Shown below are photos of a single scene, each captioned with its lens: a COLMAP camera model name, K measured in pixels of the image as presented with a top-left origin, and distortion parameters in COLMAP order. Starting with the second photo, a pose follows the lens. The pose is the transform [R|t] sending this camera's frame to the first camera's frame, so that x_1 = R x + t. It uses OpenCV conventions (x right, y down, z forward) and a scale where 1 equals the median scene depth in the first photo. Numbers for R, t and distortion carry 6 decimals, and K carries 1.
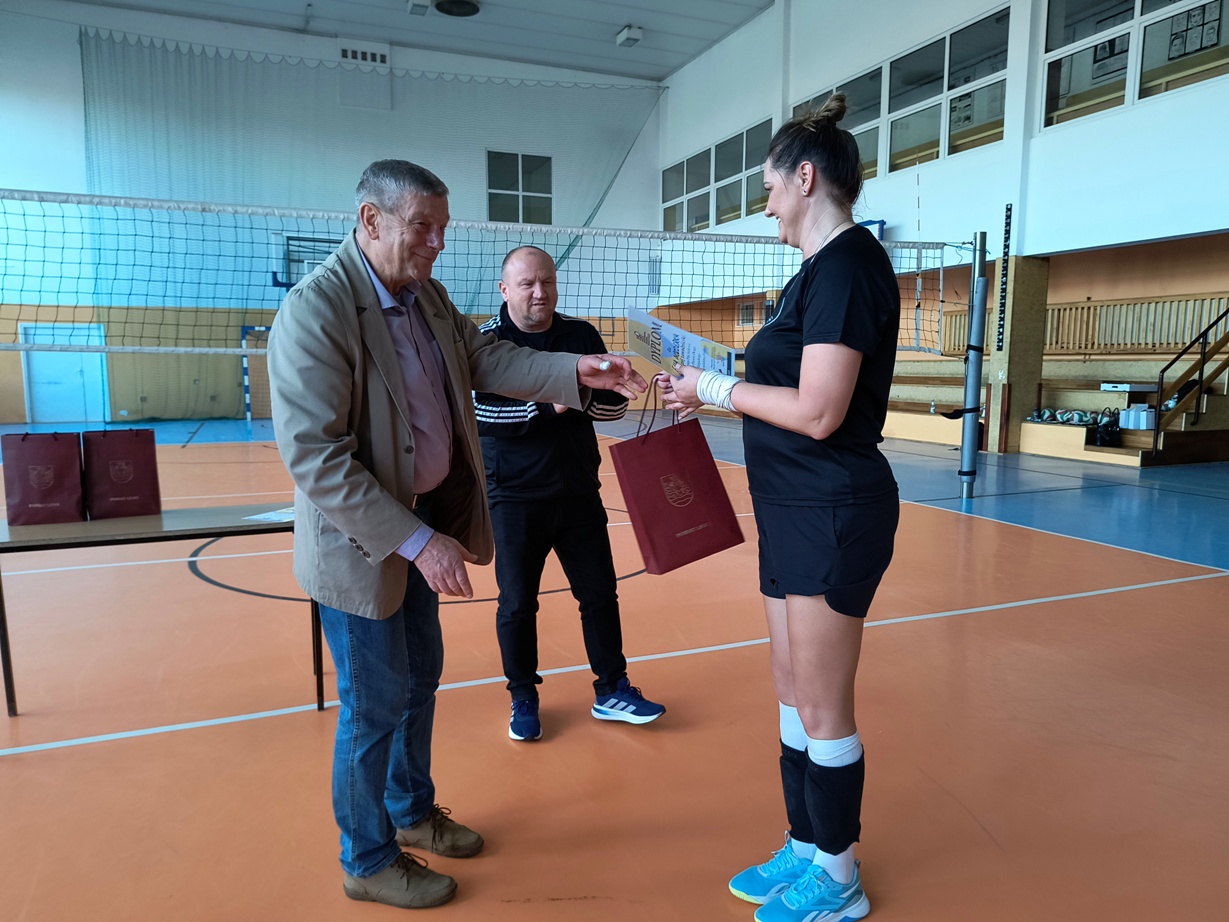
lens RADIAL K [[830.2, 0, 611.6], [0, 830.2, 478.4], [0, 0, 1]] dist [0.036385, -0.046090]
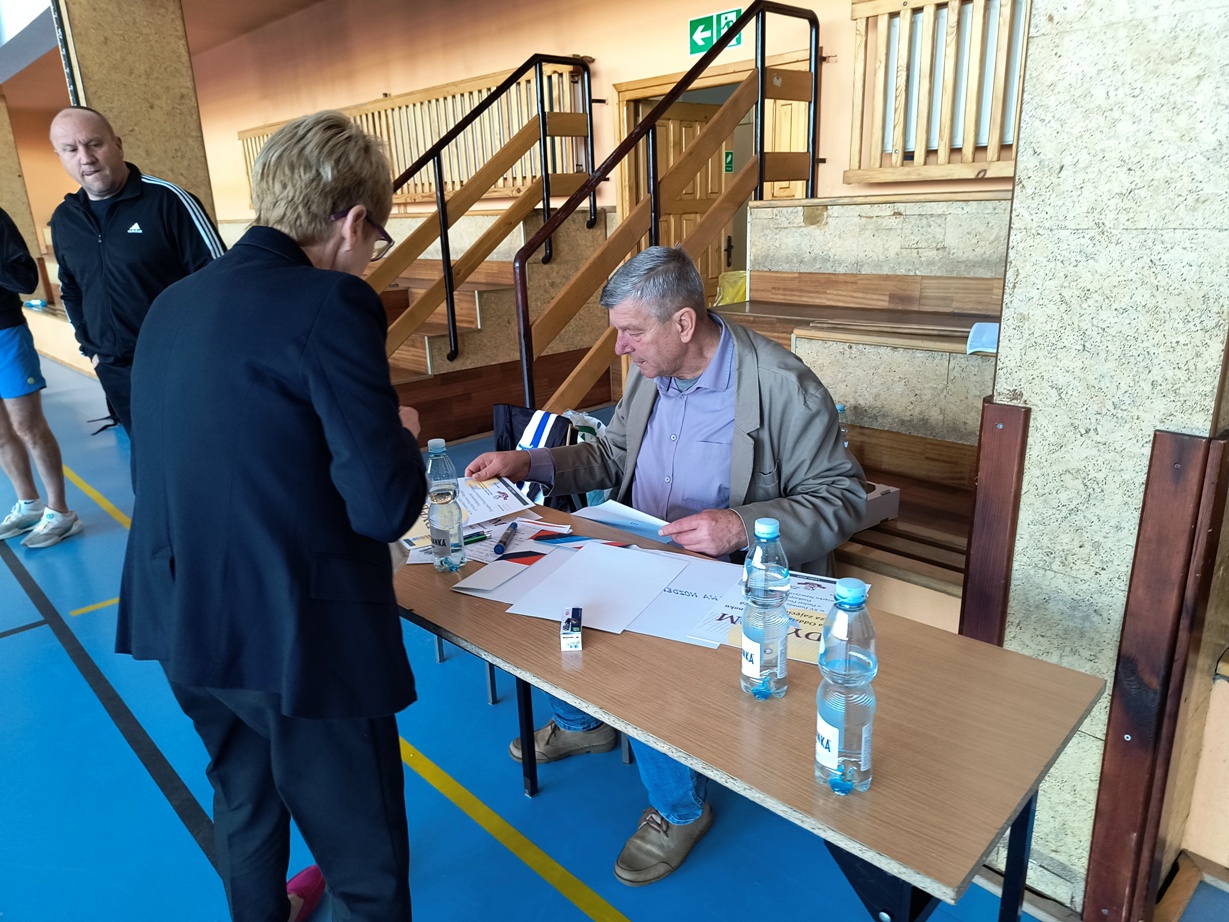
lens RADIAL K [[830.2, 0, 619.4], [0, 830.2, 466.8], [0, 0, 1]] dist [0.036385, -0.046090]
pose [[0.927412, -0.146443, 0.344183, 0.427153], [0.089869, 0.980456, 0.175011, -0.054591], [-0.363086, -0.131376, 0.922447, 0.366587]]
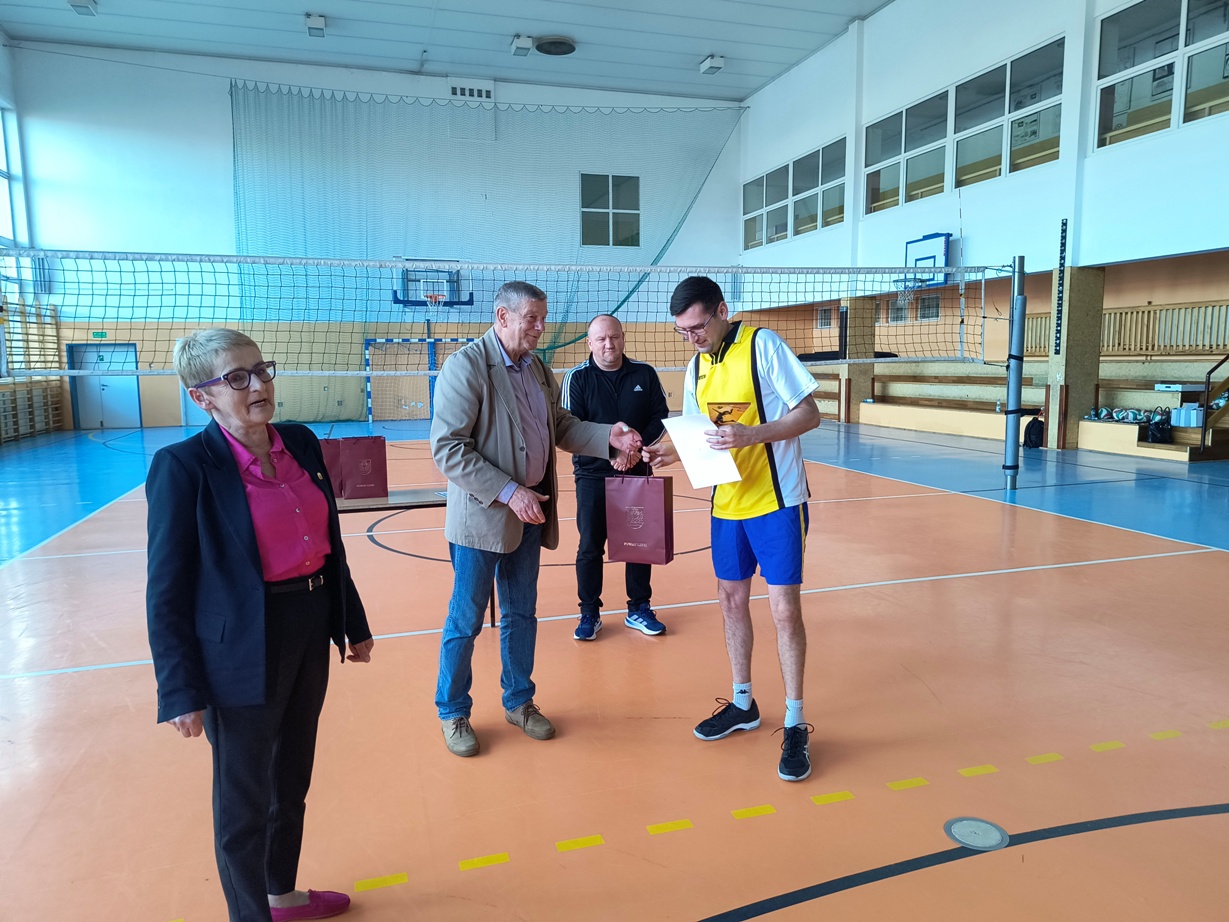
lens RADIAL K [[830.2, 0, 620.6], [0, 830.2, 465.5], [0, 0, 1]] dist [0.036385, -0.046090]
pose [[0.995823, -0.001235, -0.091301, 0.001956], [0.000135, 0.999927, -0.012047, 0.002443], [0.091309, 0.011984, 0.995750, -0.094697]]
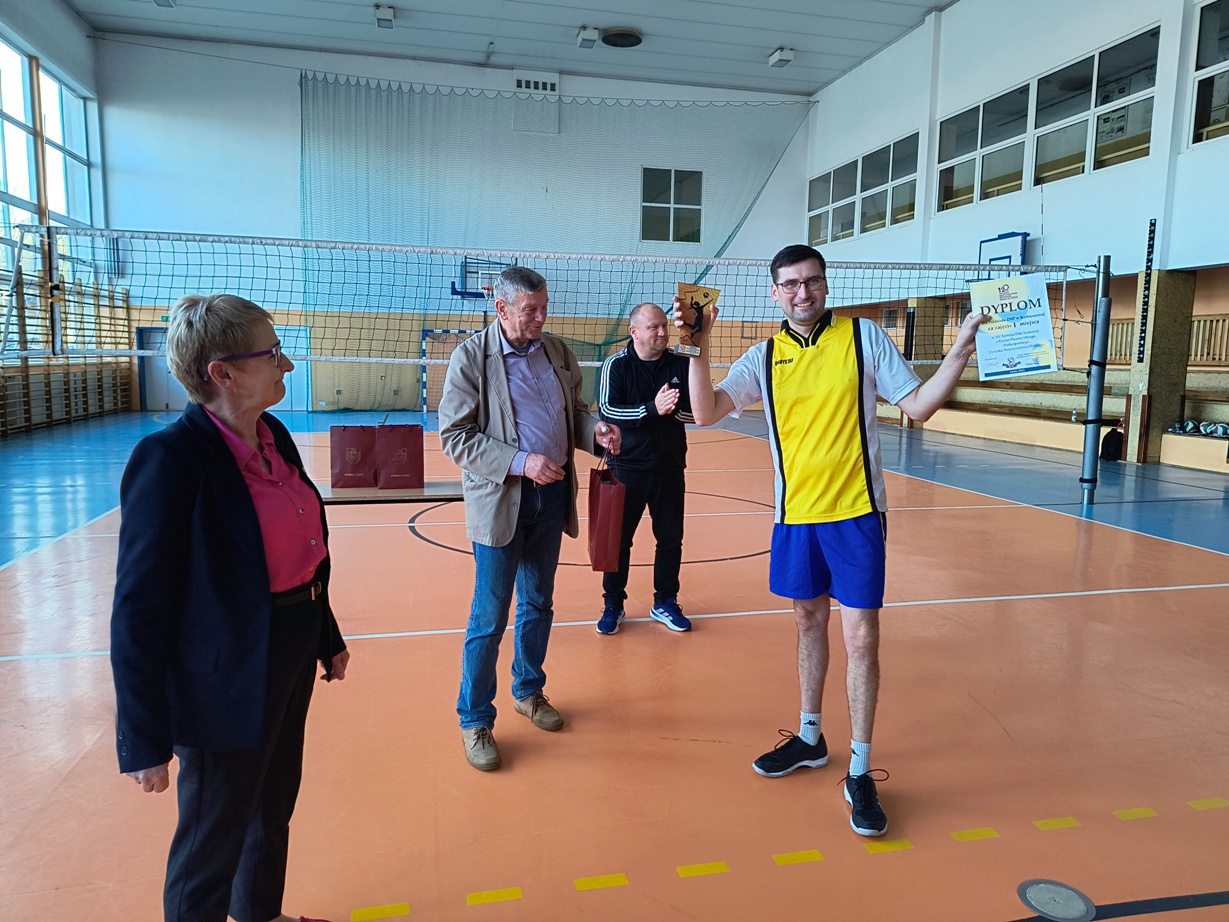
lens RADIAL K [[830.2, 0, 620.3], [0, 830.2, 461.9], [0, 0, 1]] dist [0.036385, -0.046090]
pose [[0.987160, 0.032835, -0.156325, 0.002974], [-0.035249, 0.999298, -0.012692, 0.002291], [0.155798, 0.018039, 0.987624, -0.076344]]
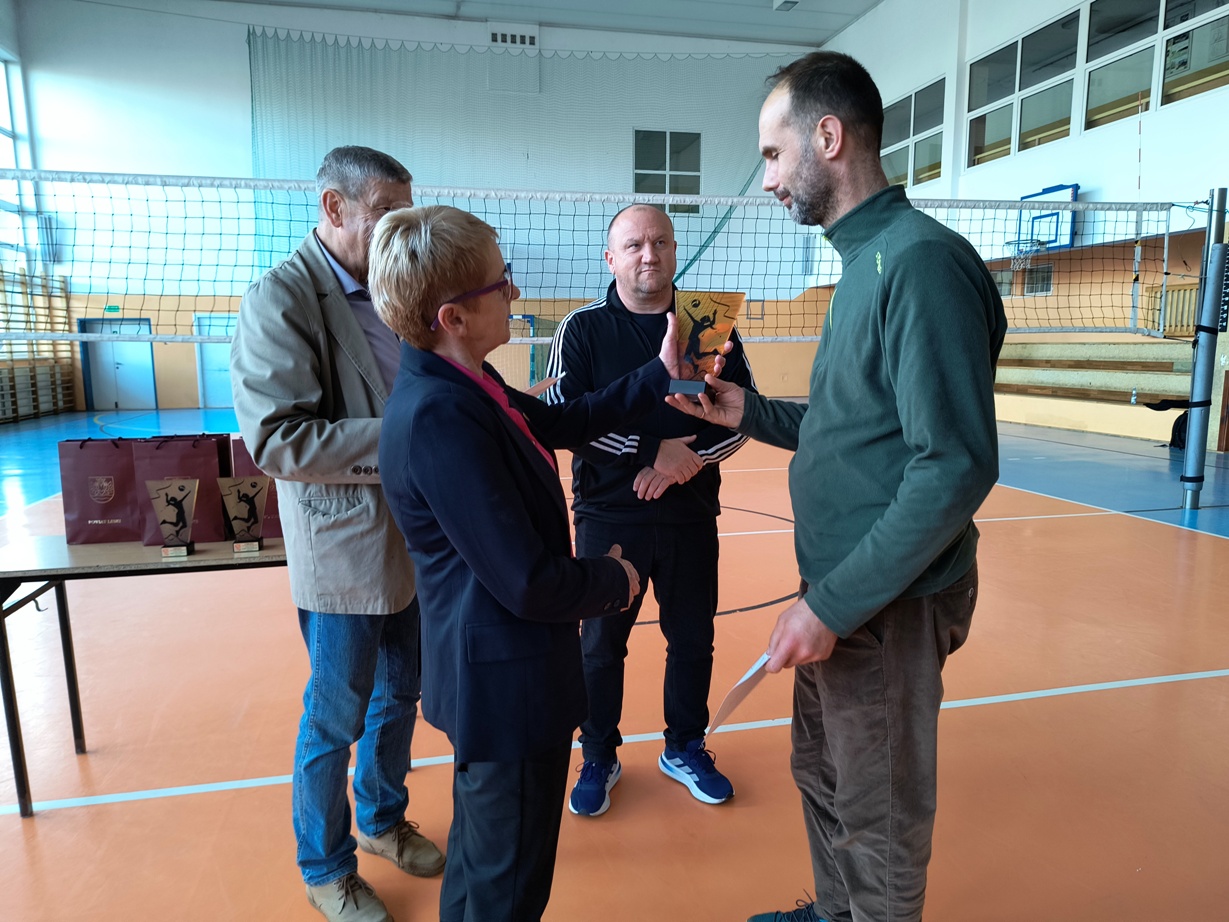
lens RADIAL K [[830.2, 0, 620.1], [0, 830.2, 473.1], [0, 0, 1]] dist [0.036385, -0.046090]
pose [[0.986603, 0.018583, -0.162079, -0.001393], [-0.016572, 0.999768, 0.013746, -0.008054], [0.162297, -0.010876, 0.986682, 0.045621]]
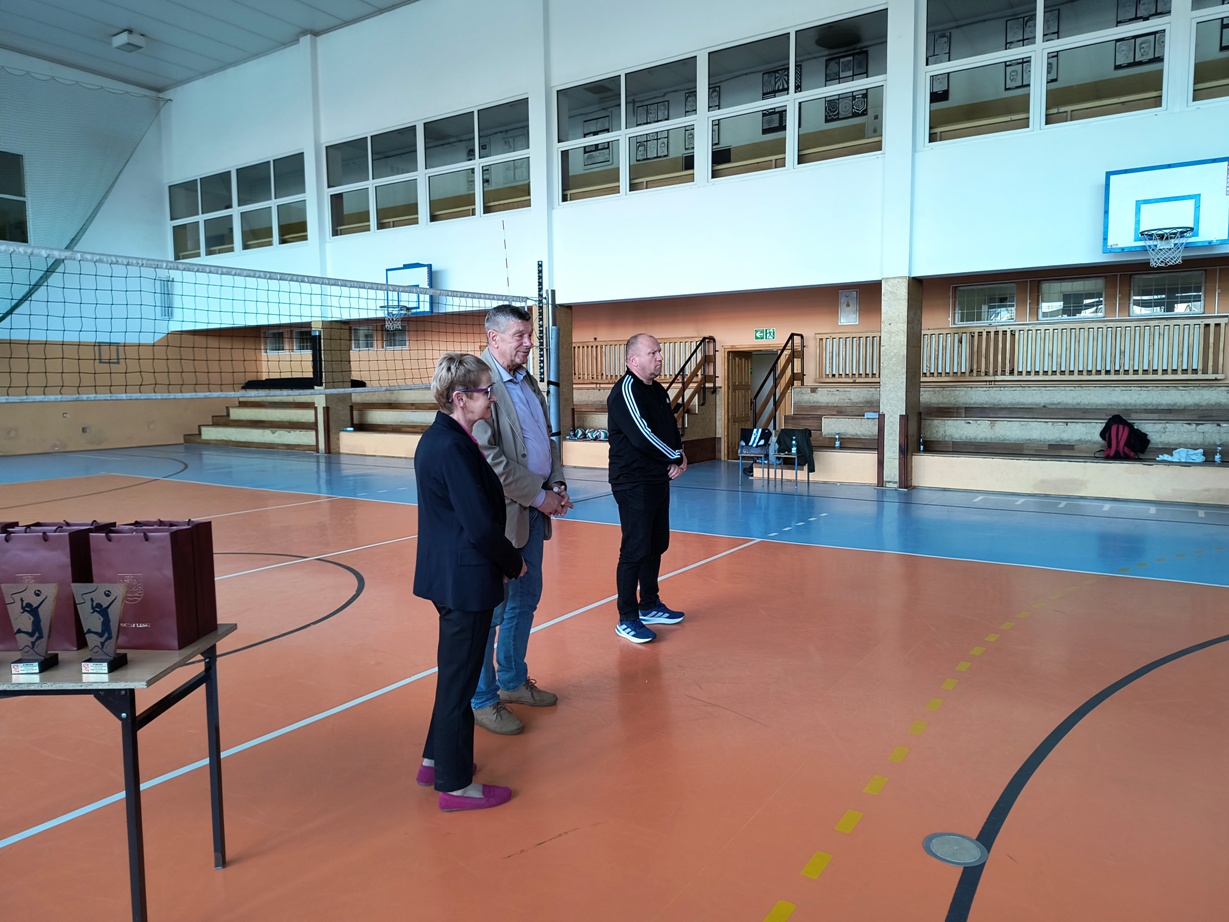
lens RADIAL K [[830.2, 0, 618.9], [0, 830.2, 450.8], [0, 0, 1]] dist [0.036385, -0.046090]
pose [[0.823022, -0.055513, 0.565290, -0.094211], [0.089277, 0.995485, -0.032222, -0.005558], [-0.560949, 0.076987, 0.824263, -0.023377]]
